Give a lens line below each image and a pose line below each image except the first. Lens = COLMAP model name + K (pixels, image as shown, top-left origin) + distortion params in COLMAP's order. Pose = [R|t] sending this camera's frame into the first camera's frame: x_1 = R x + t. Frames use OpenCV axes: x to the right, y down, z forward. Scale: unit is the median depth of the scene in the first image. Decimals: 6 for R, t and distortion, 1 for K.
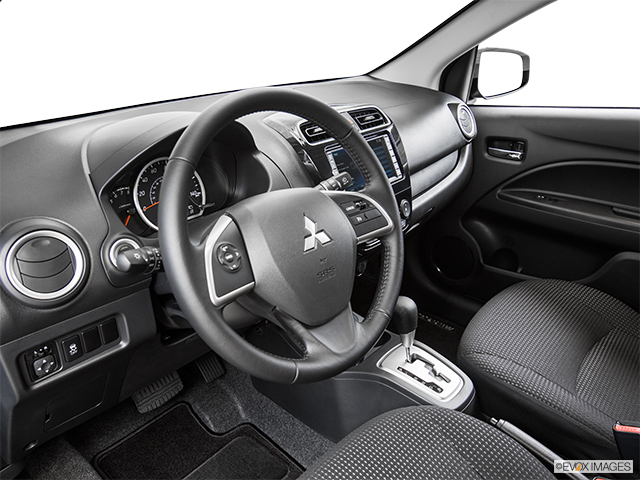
lens RADIAL K [[511.3, 0, 320.0], [0, 511.3, 240.0], [0, 0, 1]] dist [-0.005355, -0.001528]
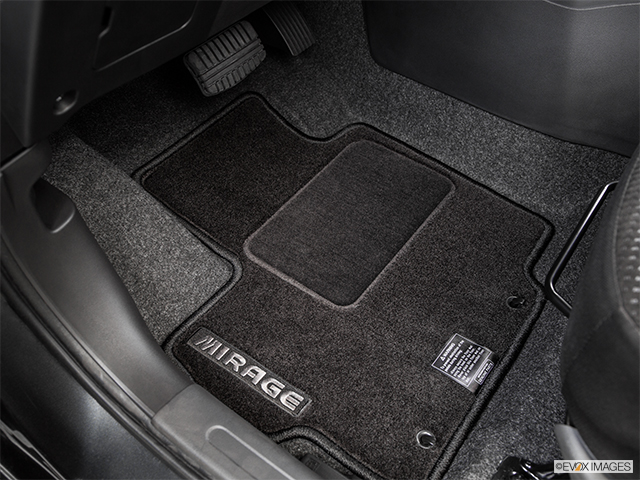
lens RADIAL K [[606.8, 0, 320.0], [0, 606.8, 240.0], [0, 0, 1]] dist [0.006633, 0.004959]
pose [[0.997334, -0.048737, 0.054304, -0.250343], [0.022187, 0.911540, 0.410612, 0.196934], [-0.069512, -0.408312, 0.910192, 0.298165]]
